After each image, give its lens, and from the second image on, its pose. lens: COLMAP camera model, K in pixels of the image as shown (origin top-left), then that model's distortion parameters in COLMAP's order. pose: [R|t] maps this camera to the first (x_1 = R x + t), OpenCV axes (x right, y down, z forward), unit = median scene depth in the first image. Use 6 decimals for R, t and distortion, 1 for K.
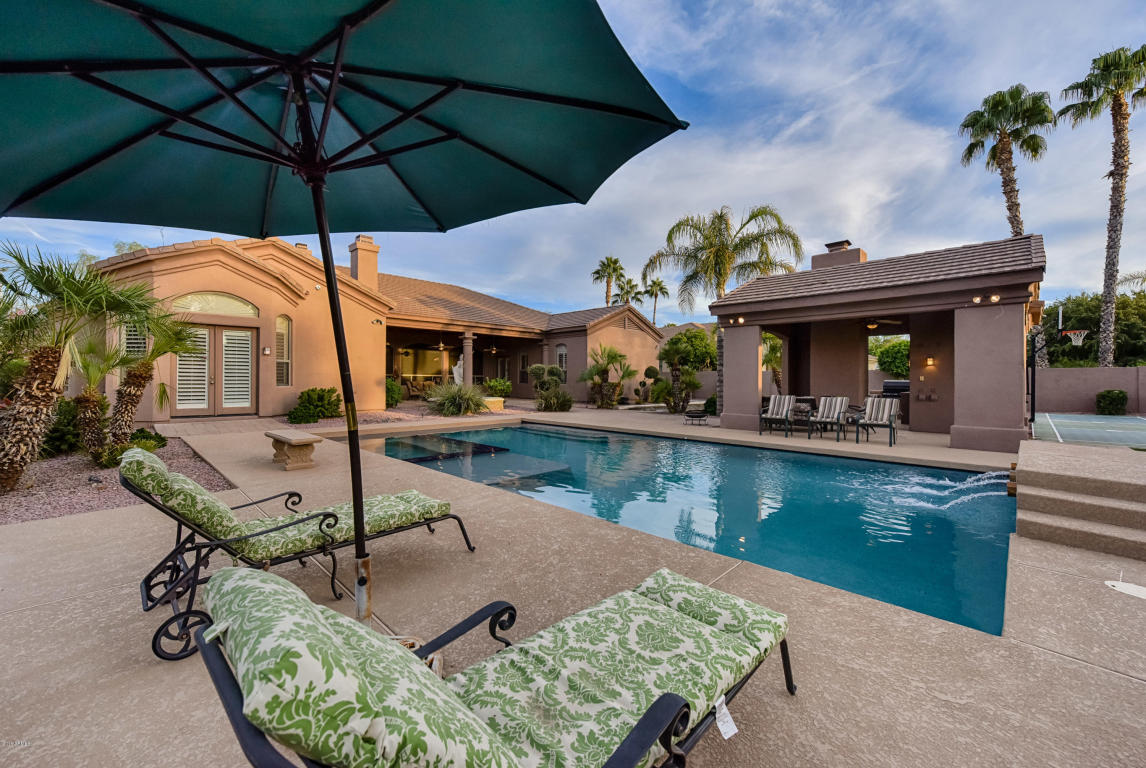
lens RADIAL K [[453.9, 0, 573.0], [0, 453.9, 384.0], [0, 0, 1]] dist [0.001910, 0.000154]
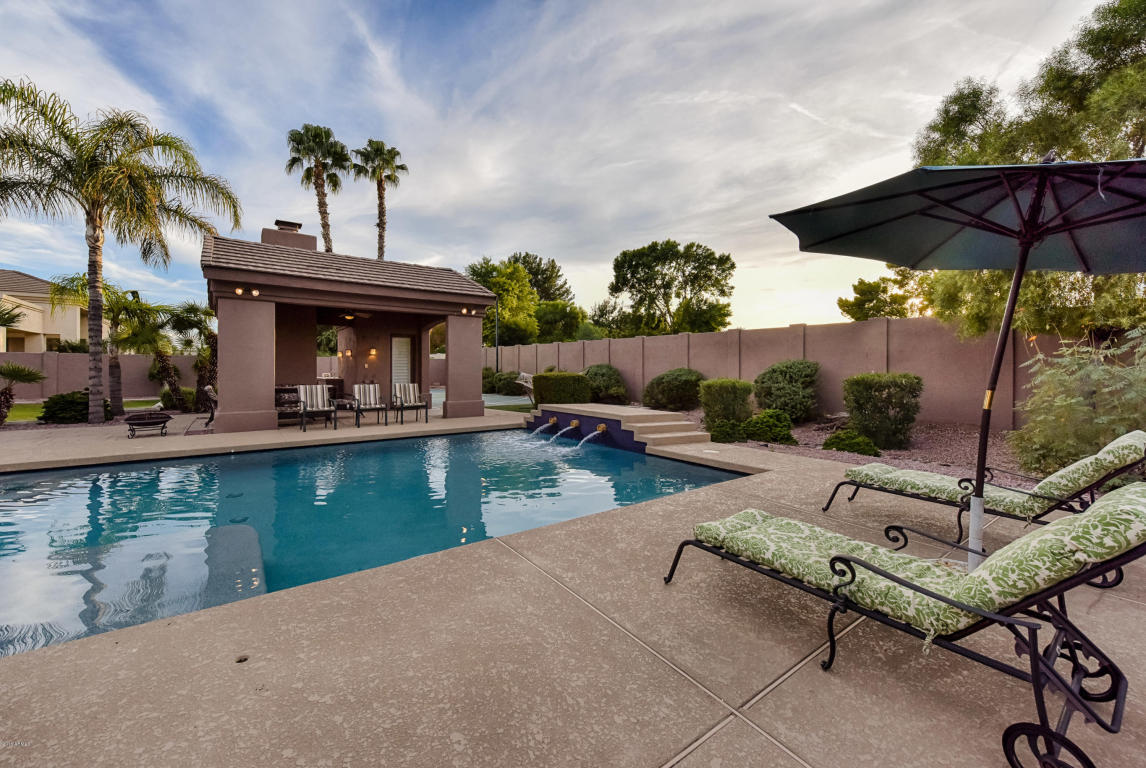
lens RADIAL K [[456.7, 0, 573.3], [0, 456.7, 370.7], [0, 0, 1]] dist [0.013548, -0.006941]
pose [[0.142389, -0.009182, 0.989768, -0.181201], [0.007288, 0.999940, 0.008228, -0.003668], [-0.989784, 0.006042, 0.142448, 0.178757]]
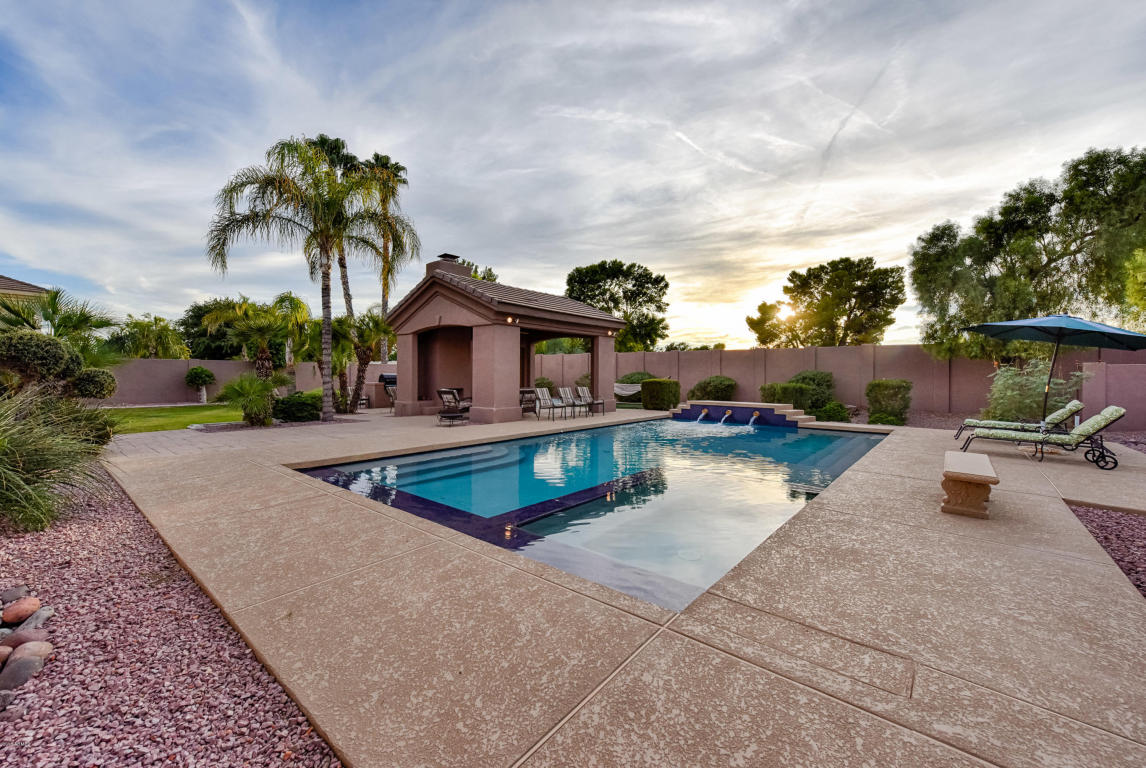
lens RADIAL K [[453.9, 0, 573.0], [0, 453.9, 384.0], [0, 0, 1]] dist [0.001910, 0.000154]
pose [[-0.089095, -0.027113, 0.995654, -0.381919], [0.003120, 0.999617, 0.027500, -0.009964], [-0.996018, 0.005556, -0.088977, 0.508405]]
